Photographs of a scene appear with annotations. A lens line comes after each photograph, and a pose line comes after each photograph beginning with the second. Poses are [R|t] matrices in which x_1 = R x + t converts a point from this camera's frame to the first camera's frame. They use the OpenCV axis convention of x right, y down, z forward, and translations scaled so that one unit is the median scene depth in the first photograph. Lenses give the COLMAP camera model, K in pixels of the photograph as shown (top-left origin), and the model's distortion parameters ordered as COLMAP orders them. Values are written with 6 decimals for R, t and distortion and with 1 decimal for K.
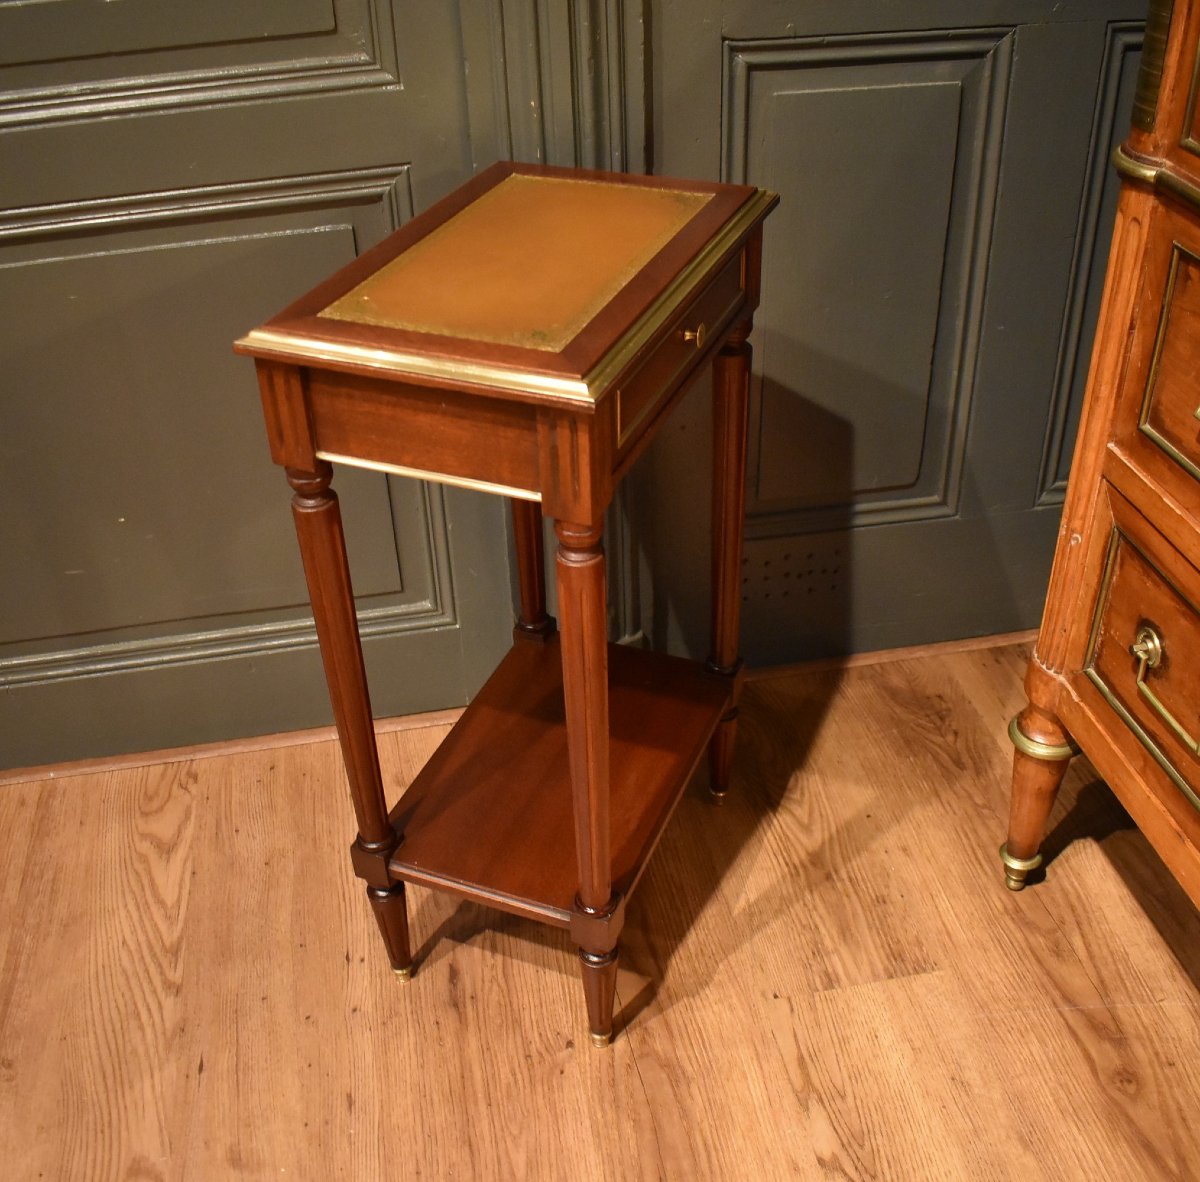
lens RADIAL K [[1388.8, 0, 568.4], [0, 1388.8, 588.3], [0, 0, 1]] dist [-0.100312, 0.009663]
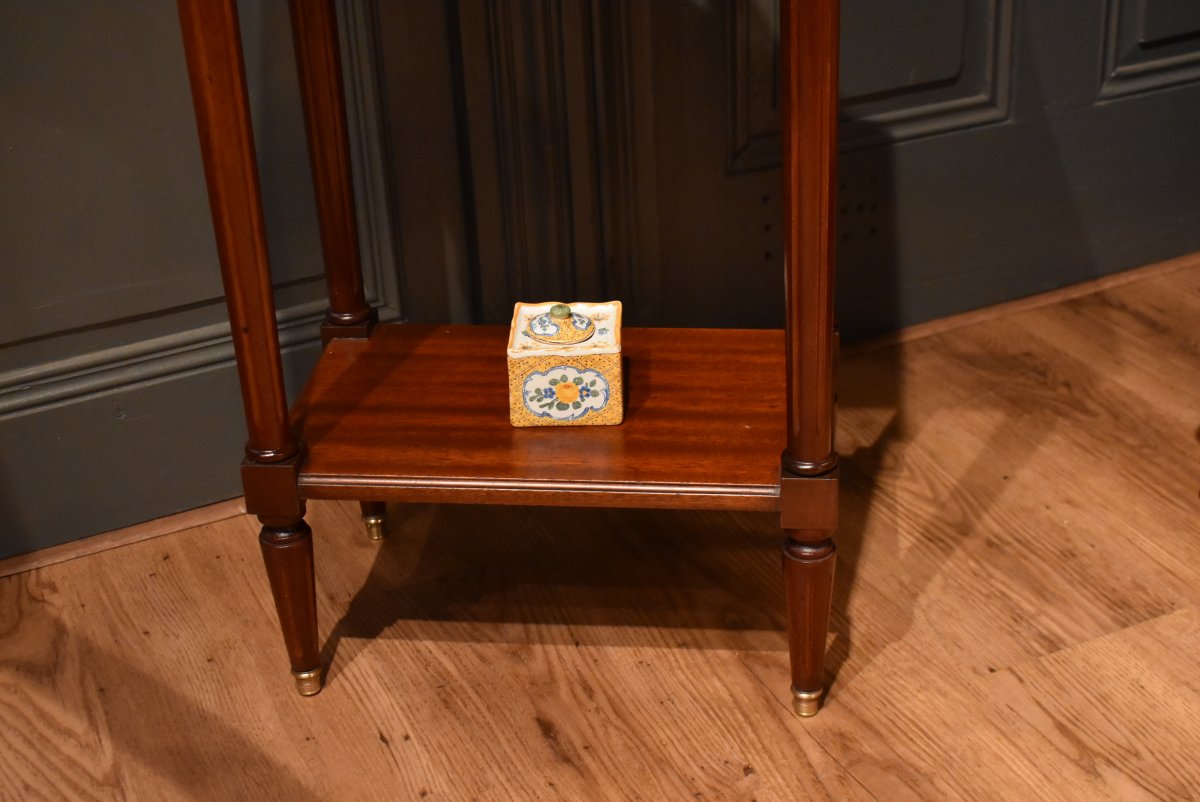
lens RADIAL K [[1877.8, 0, 602.8], [0, 1877.8, 398.3], [0, 0, 1]] dist [-0.020649, -0.011095]
pose [[0.962839, -0.125279, 0.239260, -0.264923], [0.157238, 0.980308, -0.119463, 0.238946], [-0.219582, 0.152645, 0.963578, 0.062681]]
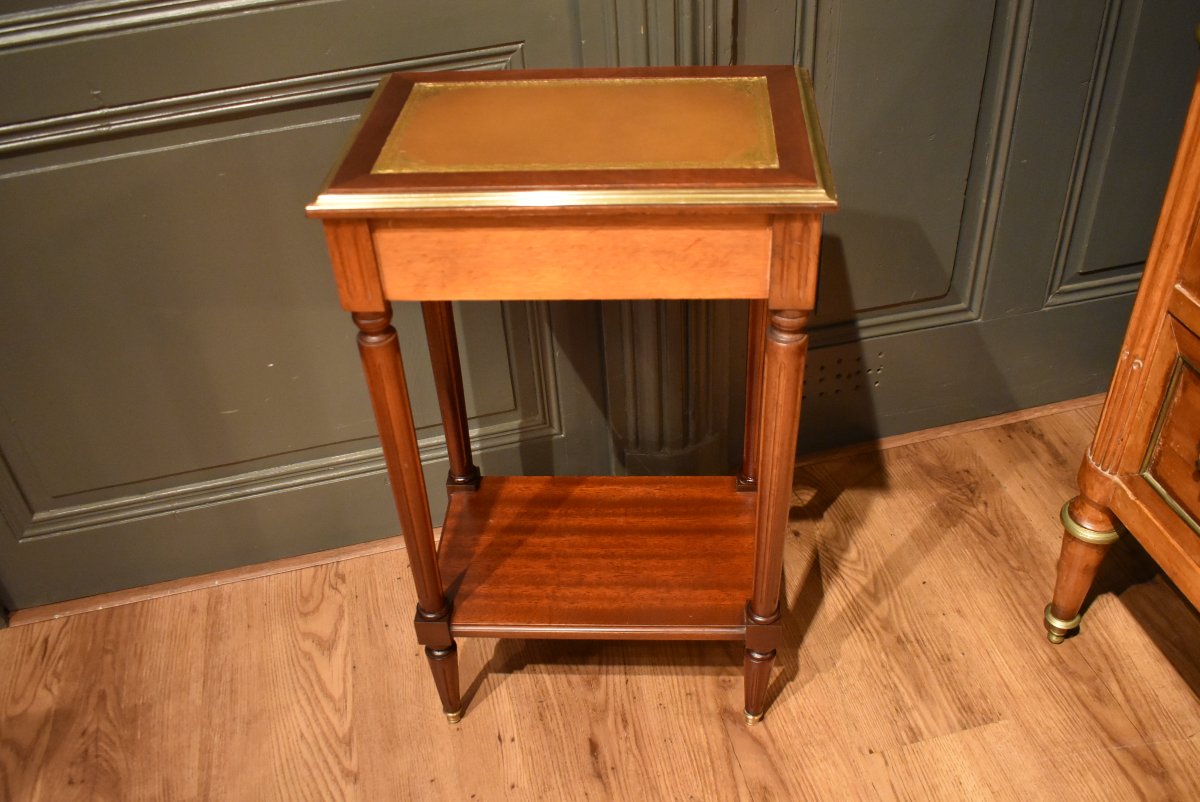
lens RADIAL K [[1104.7, 0, 600.0], [0, 1104.7, 401.0], [0, 0, 1]] dist [-0.085262, 0.008424]
pose [[0.997975, -0.050026, 0.039289, -0.101394], [0.047310, 0.996613, 0.067268, -0.075648], [-0.042521, -0.065273, 0.996961, 0.096343]]
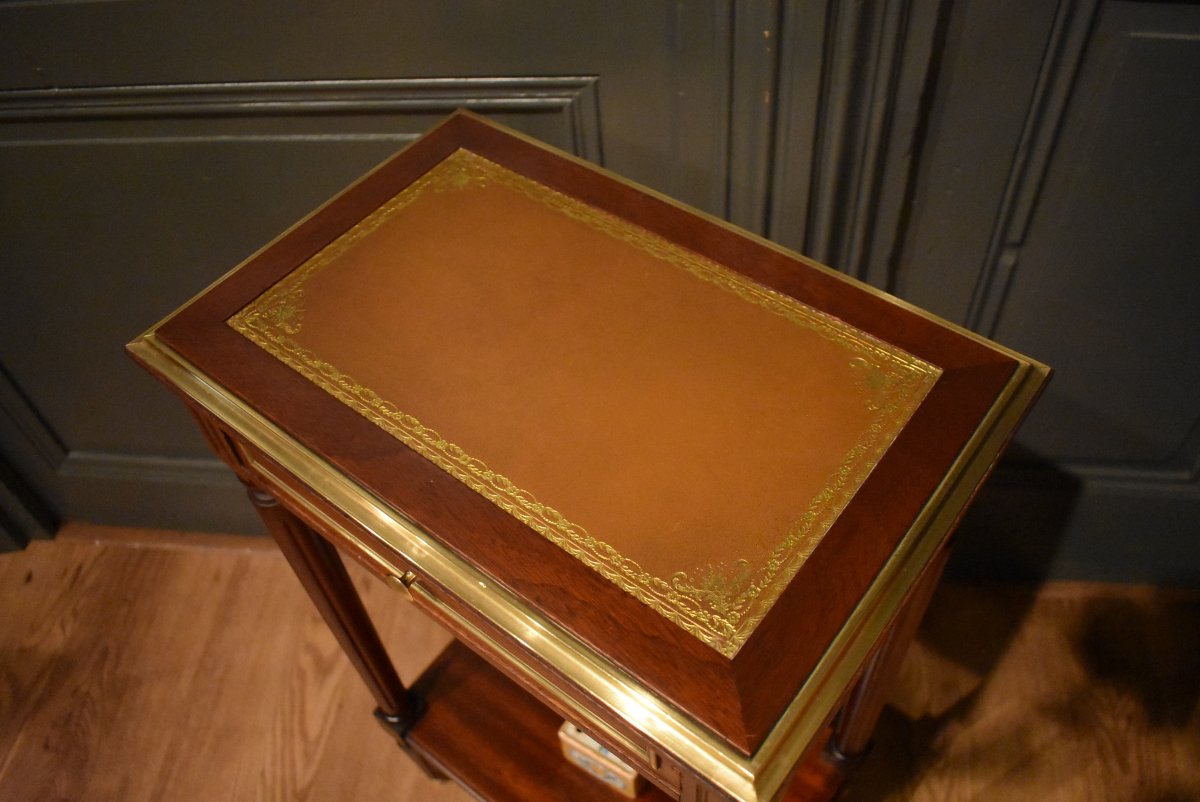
lens RADIAL K [[990.1, 0, 601.9], [0, 990.1, 399.1], [0, 0, 1]] dist [-0.096393, 0.012894]
pose [[0.963259, 0.191420, -0.188392, 0.020549], [-0.130442, 0.946598, 0.294852, -0.294792], [0.234772, -0.259444, 0.936787, 0.447041]]
